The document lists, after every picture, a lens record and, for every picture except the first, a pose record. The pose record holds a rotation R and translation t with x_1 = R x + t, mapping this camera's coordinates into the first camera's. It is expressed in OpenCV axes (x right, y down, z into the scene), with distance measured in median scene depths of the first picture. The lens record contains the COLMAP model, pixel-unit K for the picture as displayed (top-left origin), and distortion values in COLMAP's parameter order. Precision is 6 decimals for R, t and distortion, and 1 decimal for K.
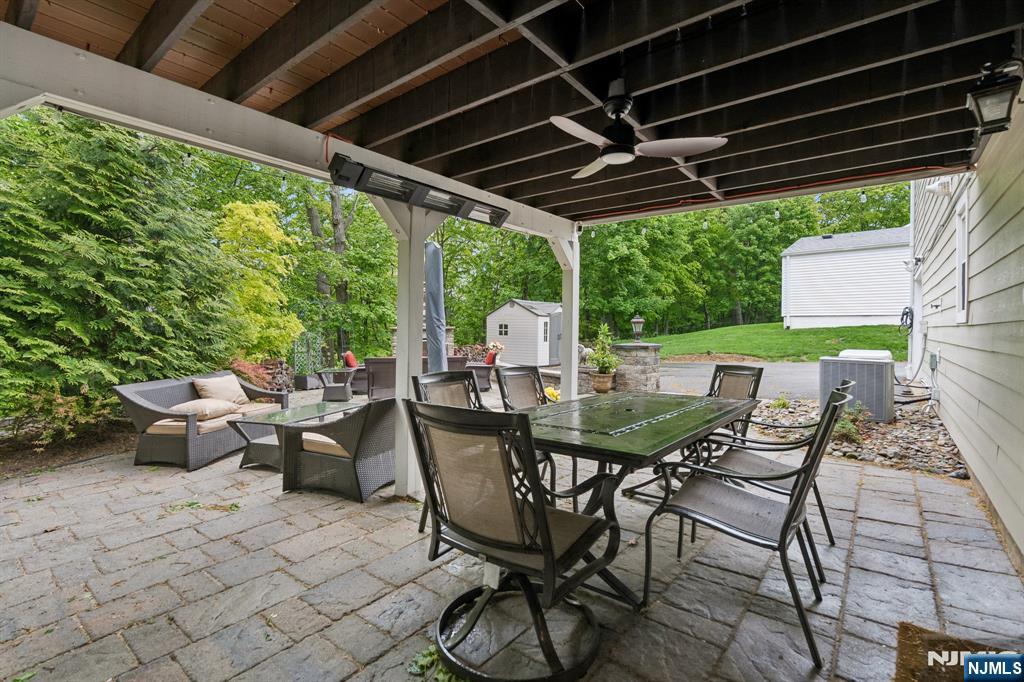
lens RADIAL K [[478.3, 0, 504.5], [0, 478.3, 322.4], [0, 0, 1]] dist [-0.003580, 0.000915]
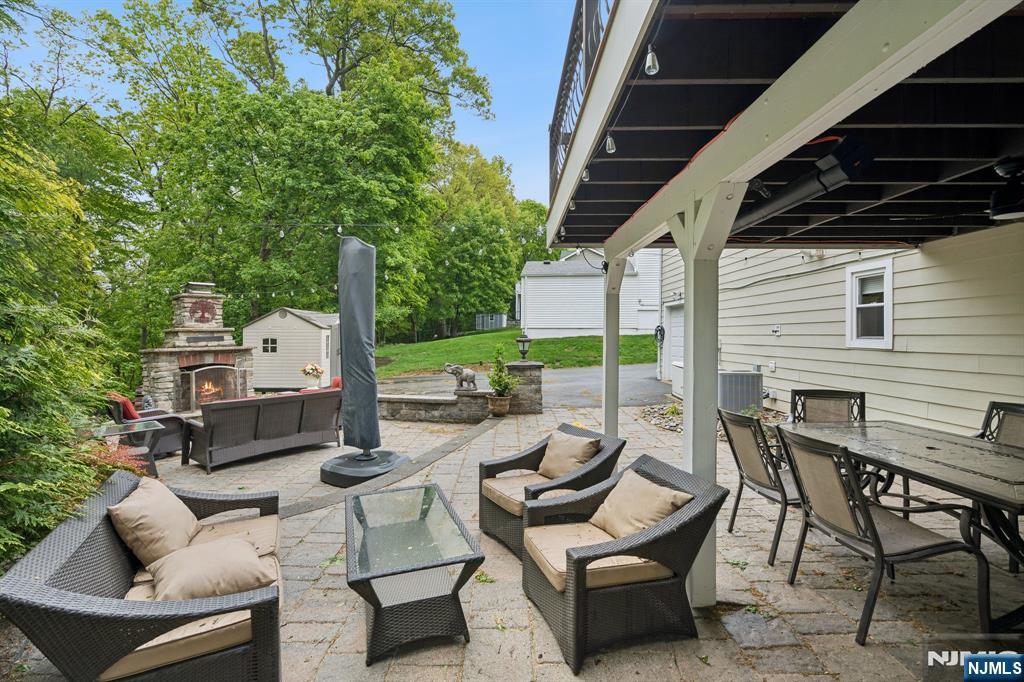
lens RADIAL K [[478.3, 0, 505.6], [0, 478.3, 330.6], [0, 0, 1]] dist [-0.003580, 0.000915]
pose [[0.786536, -0.001445, 0.617543, -0.178555], [-0.001394, 0.999991, 0.004115, -0.012717], [-0.617543, -0.004097, 0.786526, 0.119665]]
